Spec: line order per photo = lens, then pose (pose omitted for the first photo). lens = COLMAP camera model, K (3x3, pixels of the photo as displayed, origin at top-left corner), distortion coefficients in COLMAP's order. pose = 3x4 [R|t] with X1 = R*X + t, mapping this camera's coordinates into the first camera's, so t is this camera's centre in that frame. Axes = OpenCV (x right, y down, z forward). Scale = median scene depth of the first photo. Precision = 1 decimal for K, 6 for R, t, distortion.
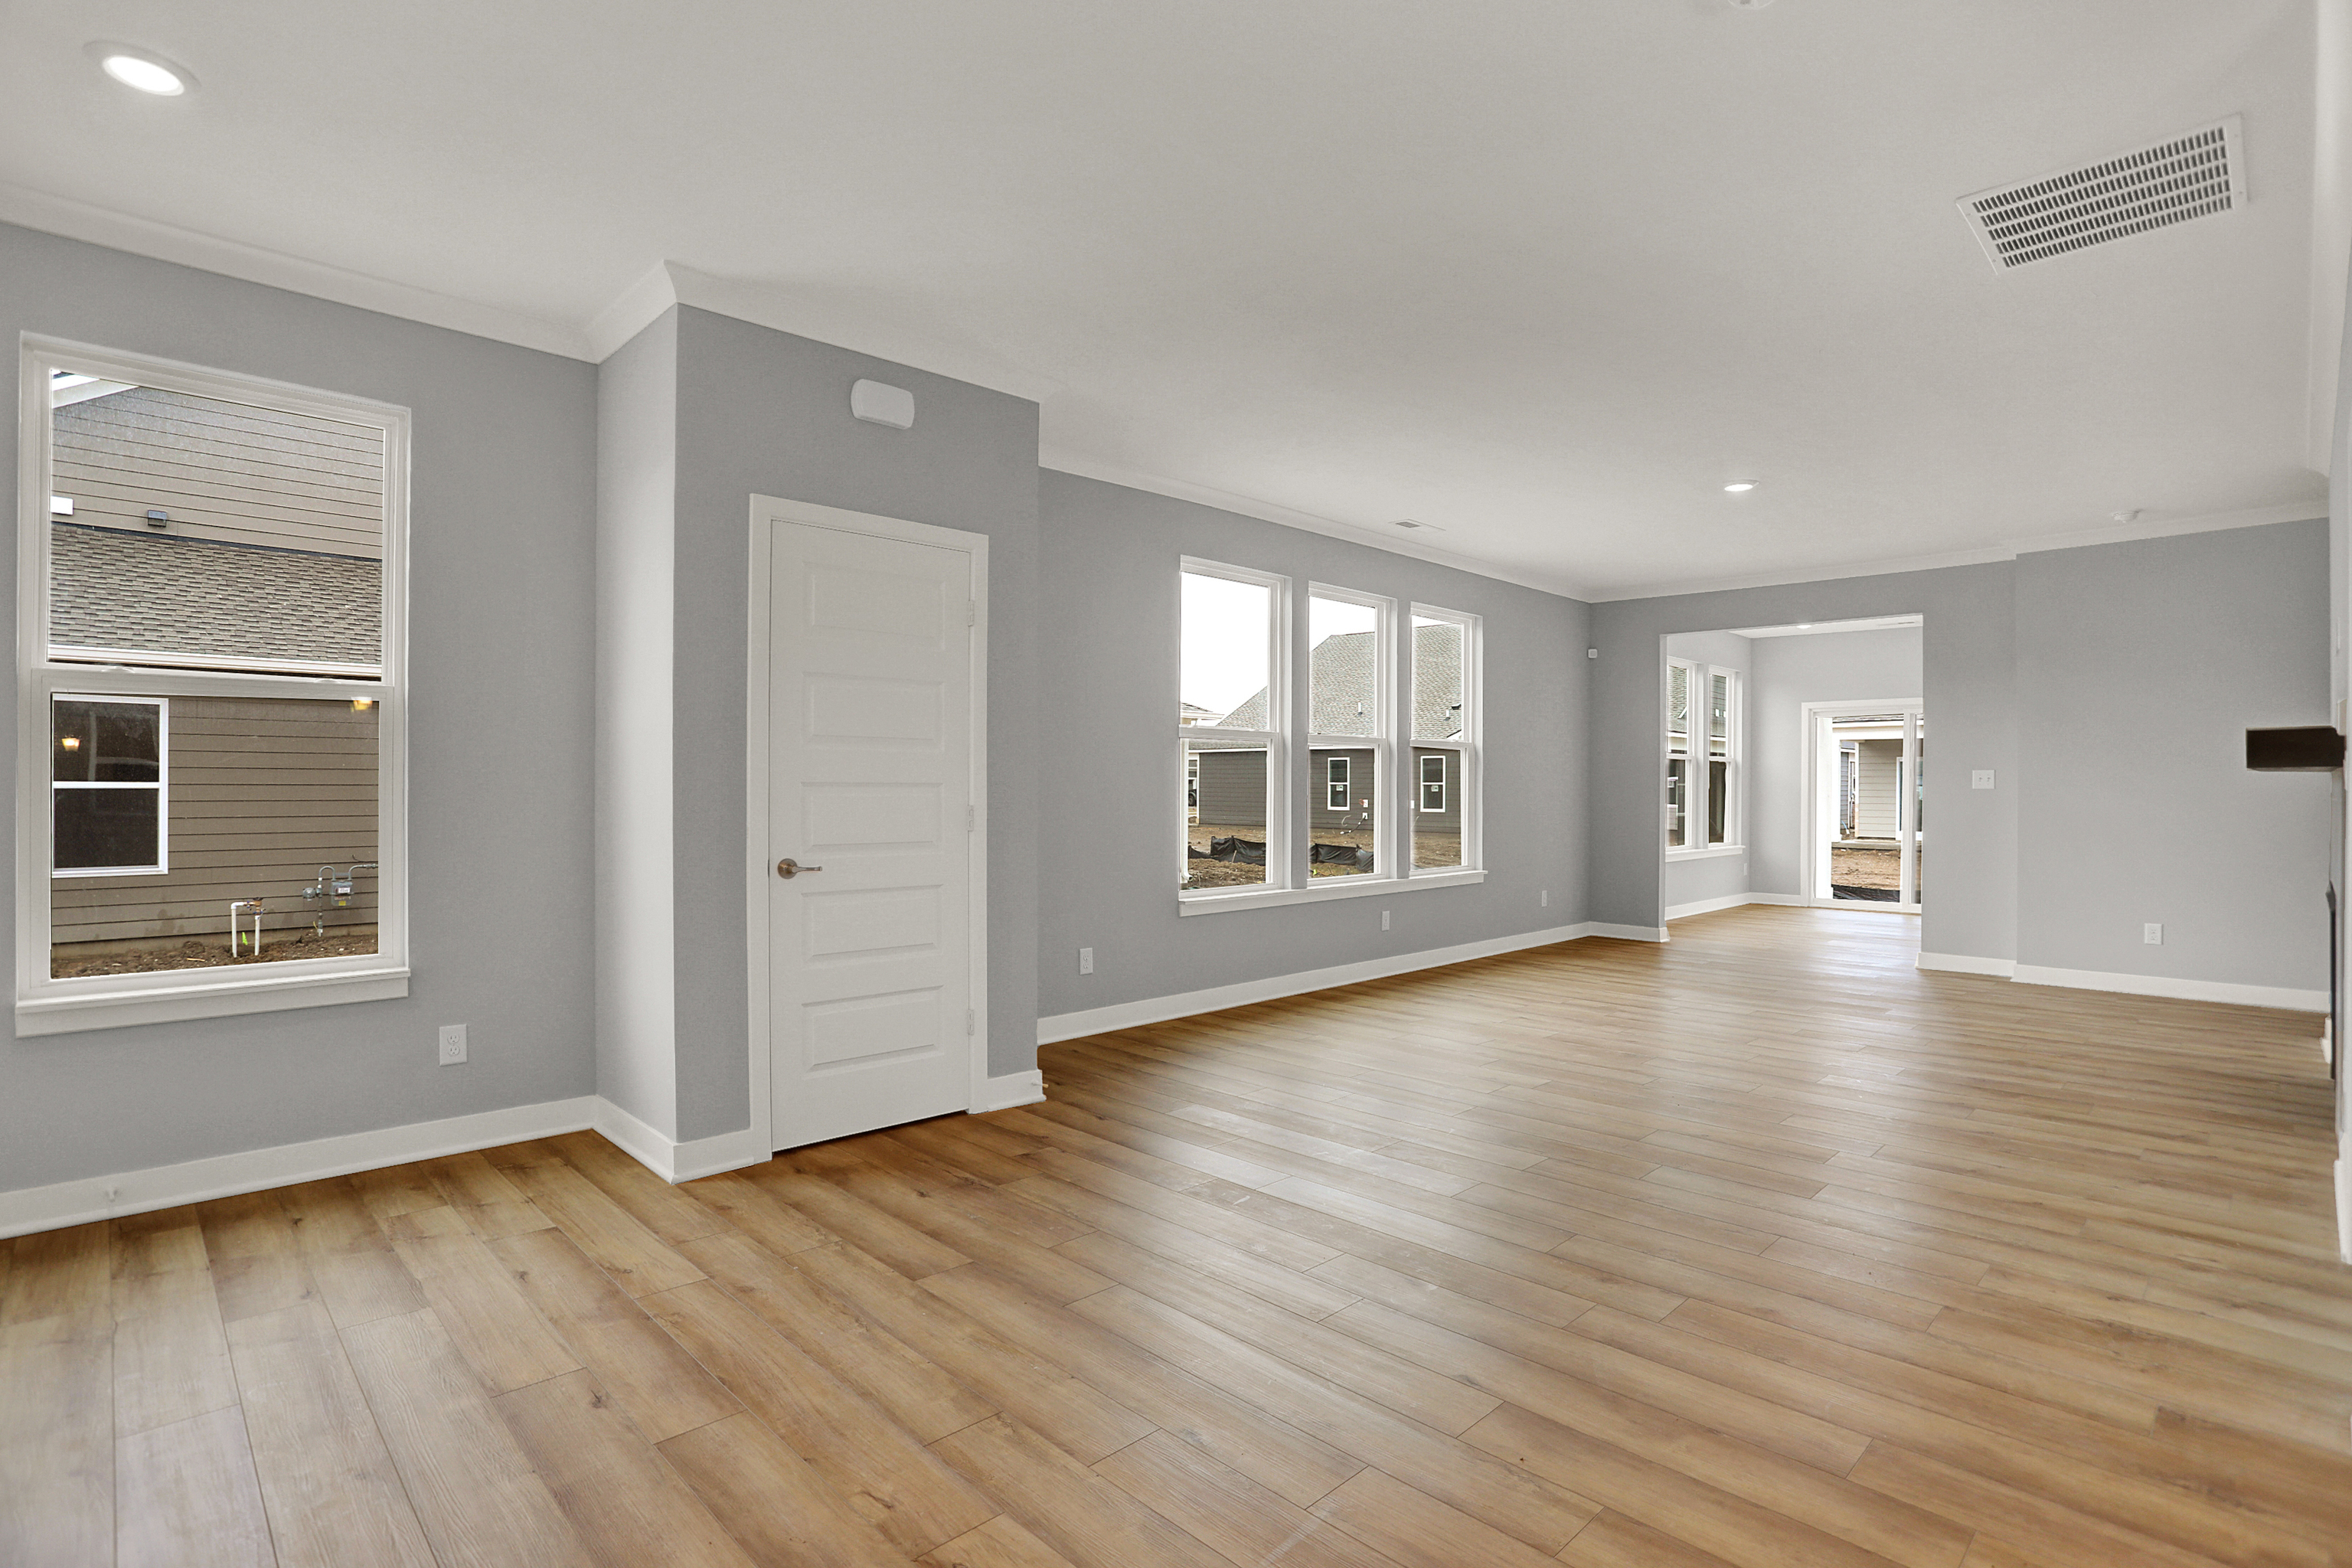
lens RADIAL K [[1147.0, 0, 1162.2], [0, 1147.0, 786.1], [0, 0, 1]] dist [-0.073720, 0.028194]
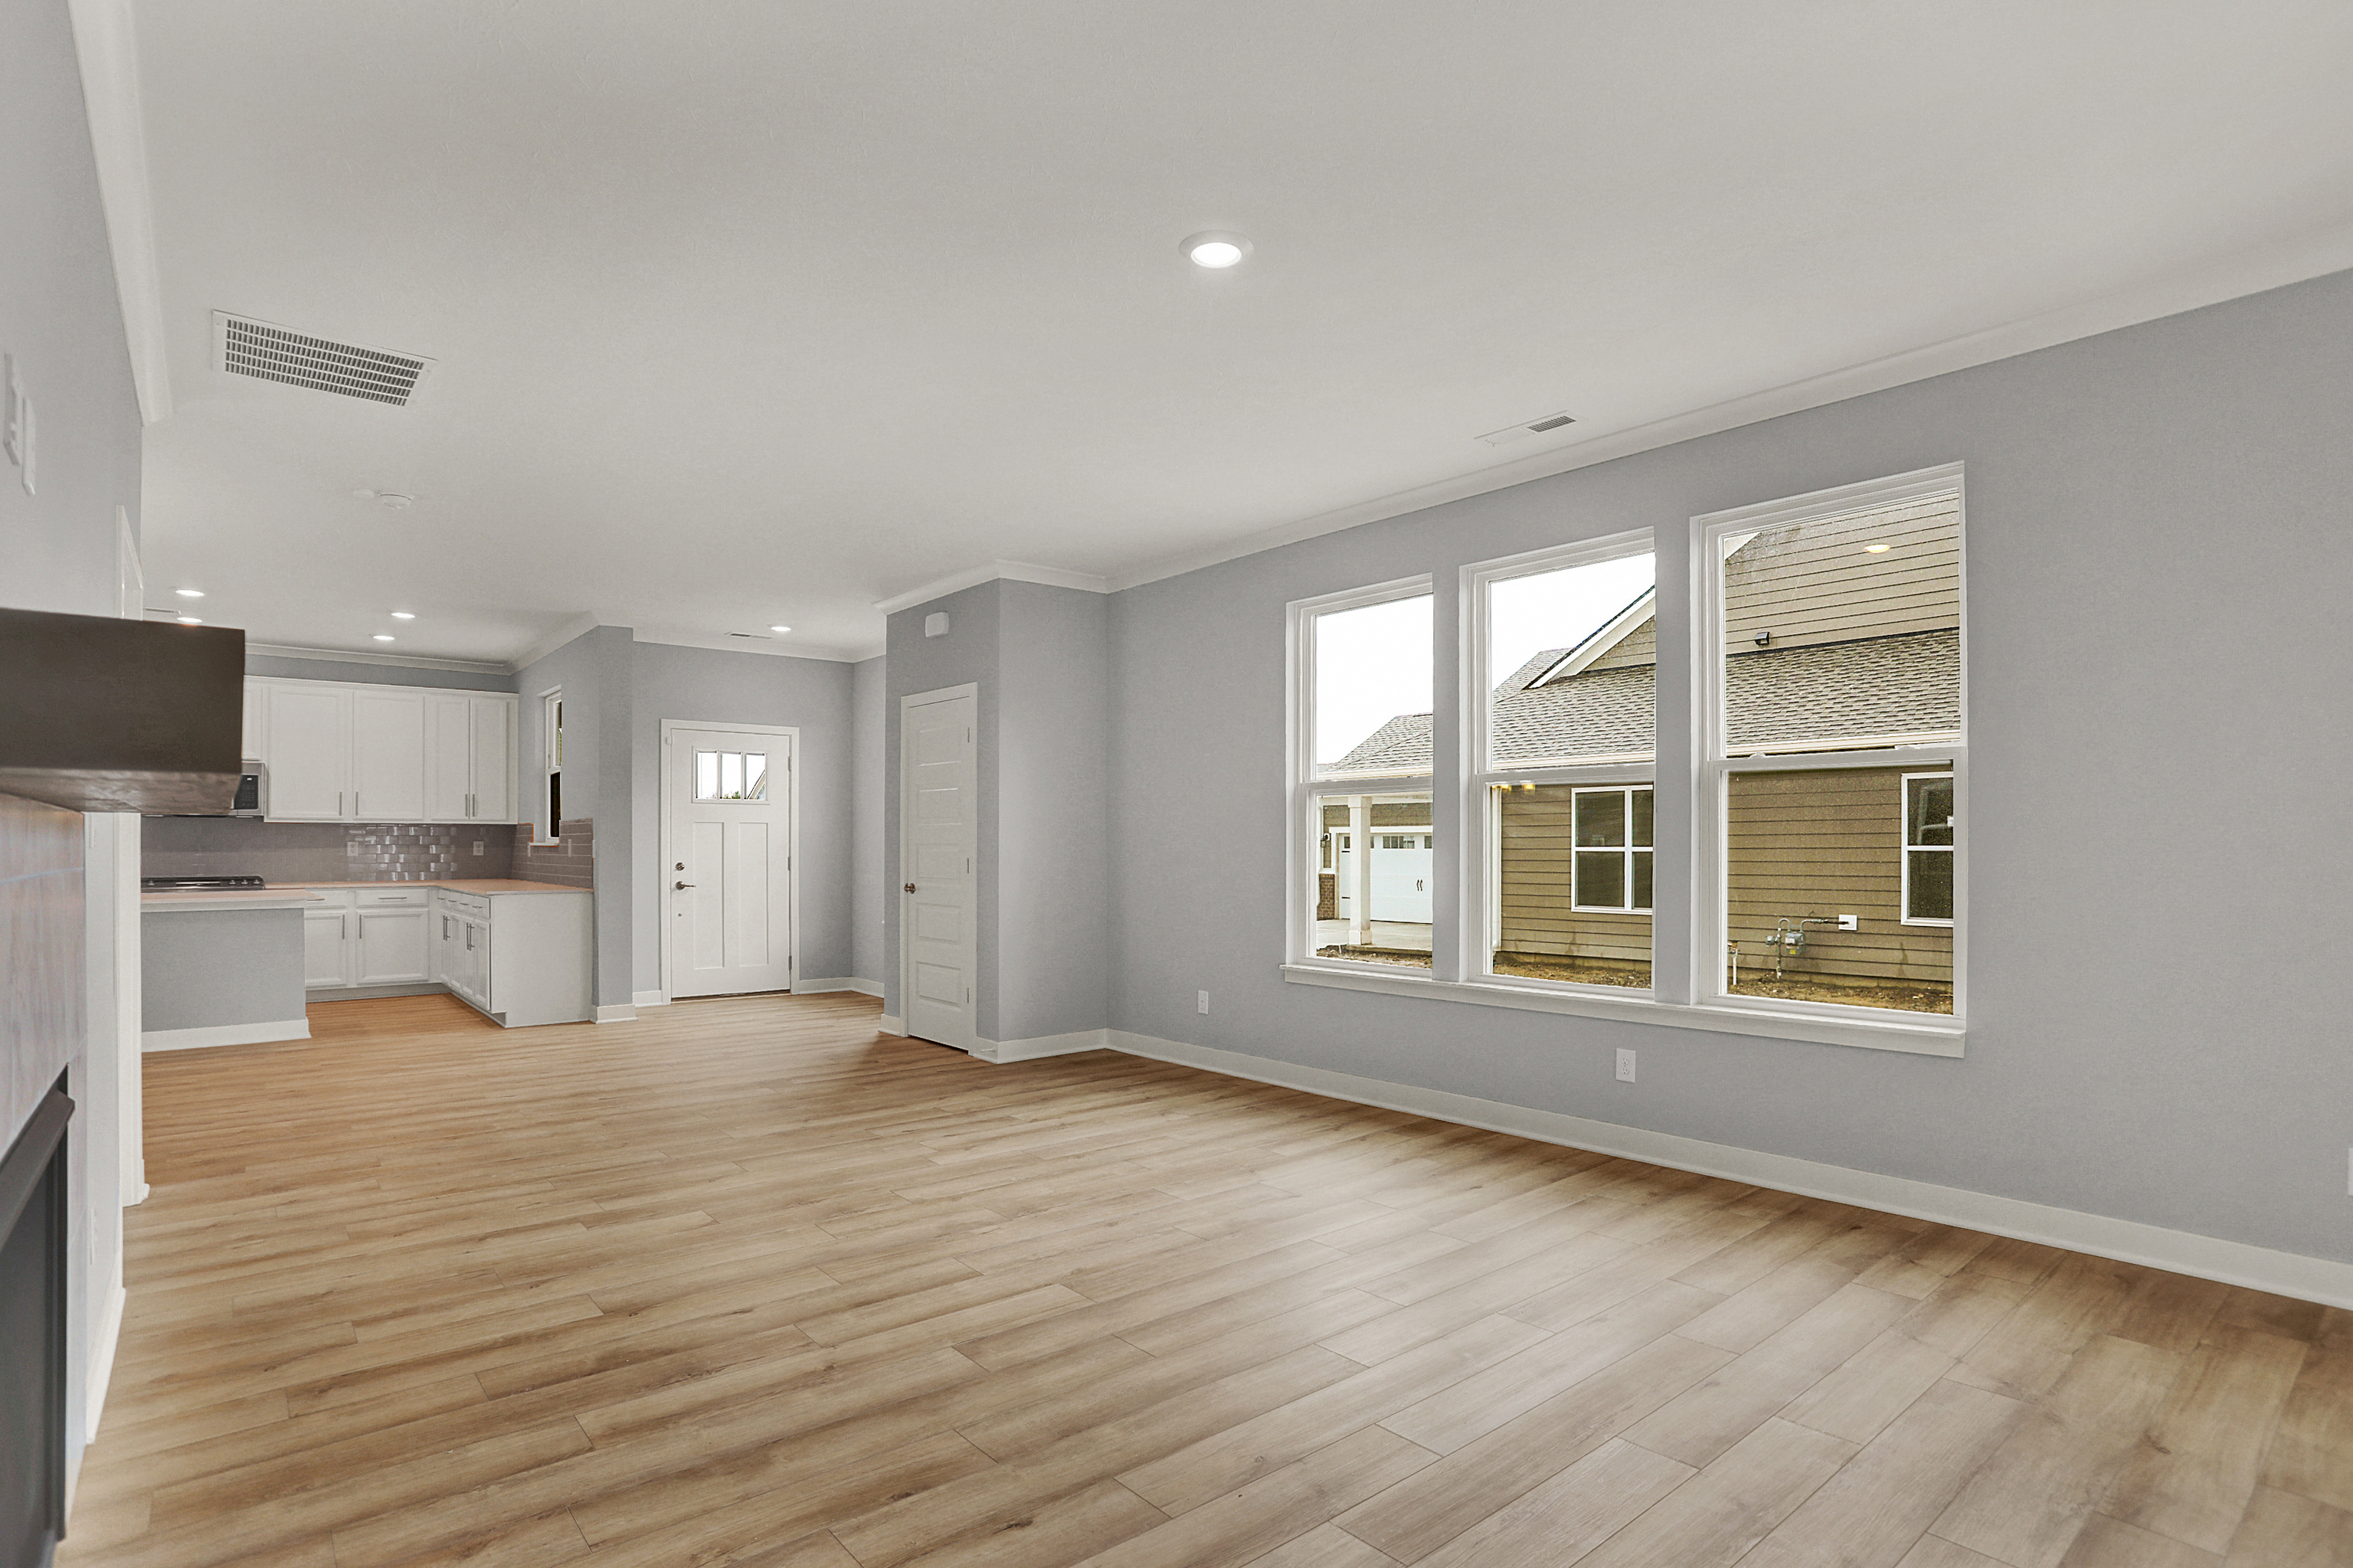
lens RADIAL K [[1172.3, 0, 1180.2], [0, 1172.3, 840.8], [0, 0, 1]] dist [-0.059150, 0.031075]
pose [[-0.064344, -0.007089, -0.997903, 1.424372], [0.000720, 0.999974, -0.007150, 0.005847], [0.997927, -0.001179, -0.064338, 1.404035]]
